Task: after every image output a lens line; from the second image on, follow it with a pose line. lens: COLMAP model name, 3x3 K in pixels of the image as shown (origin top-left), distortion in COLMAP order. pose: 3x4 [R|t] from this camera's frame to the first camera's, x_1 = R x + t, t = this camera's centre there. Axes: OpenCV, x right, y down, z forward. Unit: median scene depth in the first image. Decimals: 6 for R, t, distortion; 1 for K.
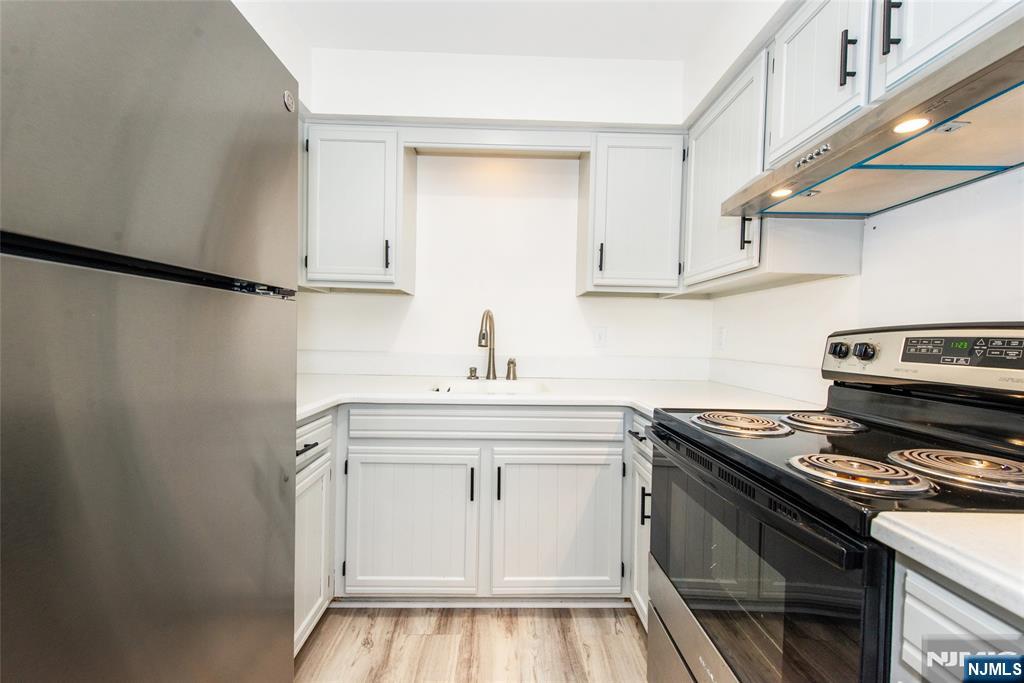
lens RADIAL K [[402.9, 0, 512.0], [0, 402.9, 341.5], [0, 0, 1]] dist [0.002232, -0.000093]
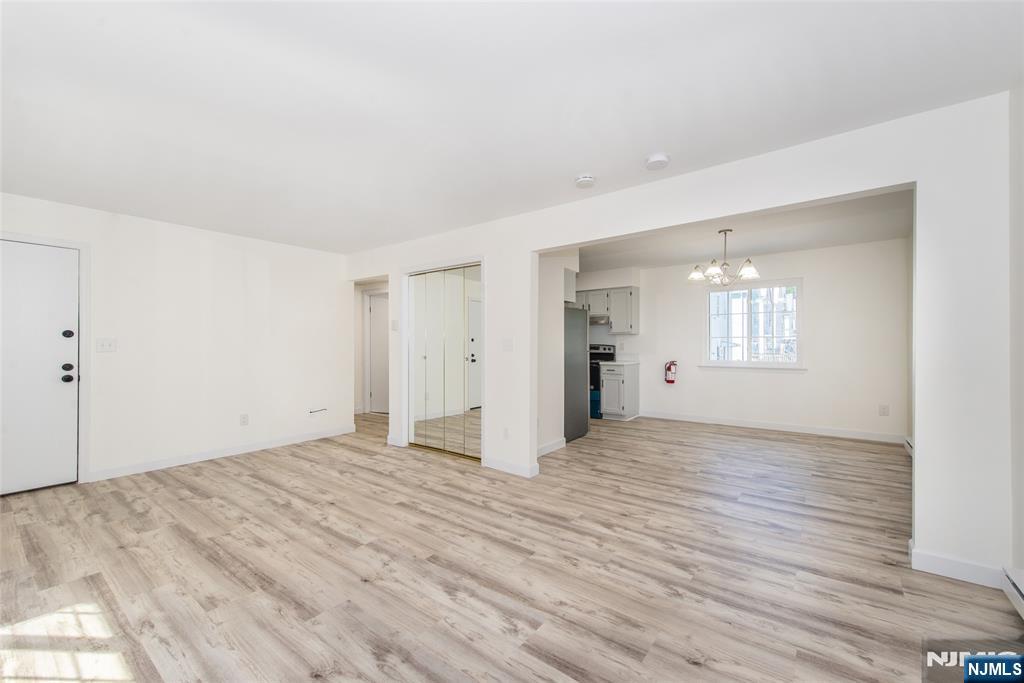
lens RADIAL K [[408.7, 0, 486.6], [0, 408.7, 341.2], [0, 0, 1]] dist [0.014971, -0.000868]
pose [[0.659889, -0.020760, 0.751077, -3.511289], [0.028250, 0.999597, 0.002809, -0.108481], [-0.750832, 0.019364, 0.660209, -1.520100]]
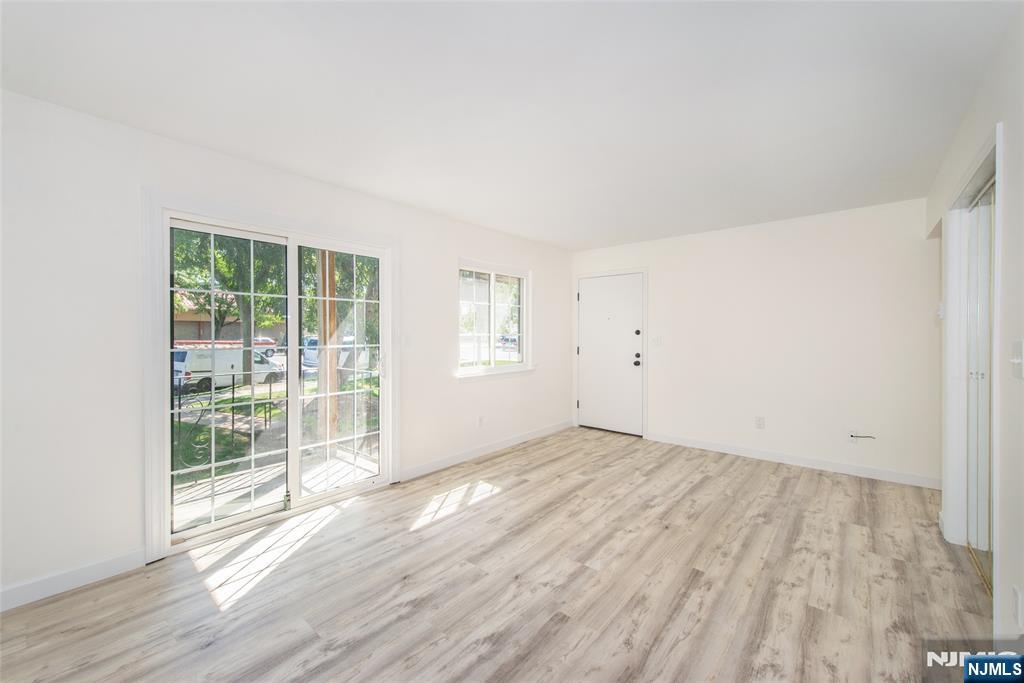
lens RADIAL K [[411.9, 0, 518.4], [0, 411.9, 344.4], [0, 0, 1]] dist [0.001632, 0.000100]
pose [[0.747605, -0.006268, -0.664114, -1.796069], [0.009127, 0.999958, 0.000836, -0.124284], [0.664080, -0.006686, 0.747631, -1.351045]]
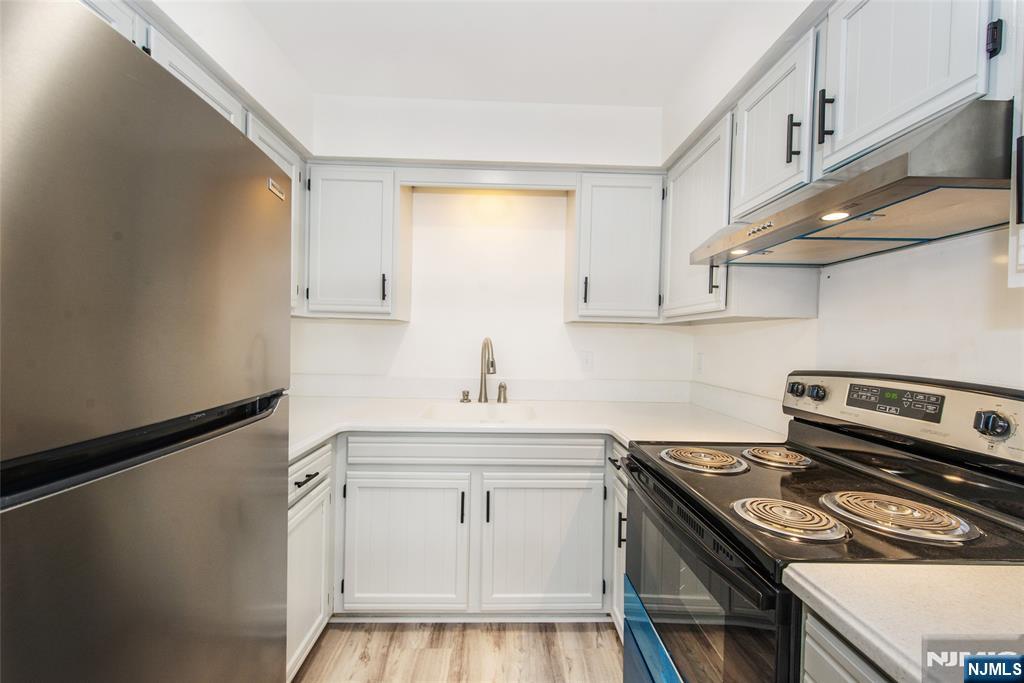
lens RADIAL K [[400.0, 0, 511.3], [0, 400.0, 343.2], [0, 0, 1]] dist [-0.000047, -0.000127]
pose [[0.999993, 0.000459, 0.003801, 0.026121], [-0.000435, 0.999981, -0.006088, -0.076204], [-0.003803, 0.006087, 0.999974, -0.065353]]
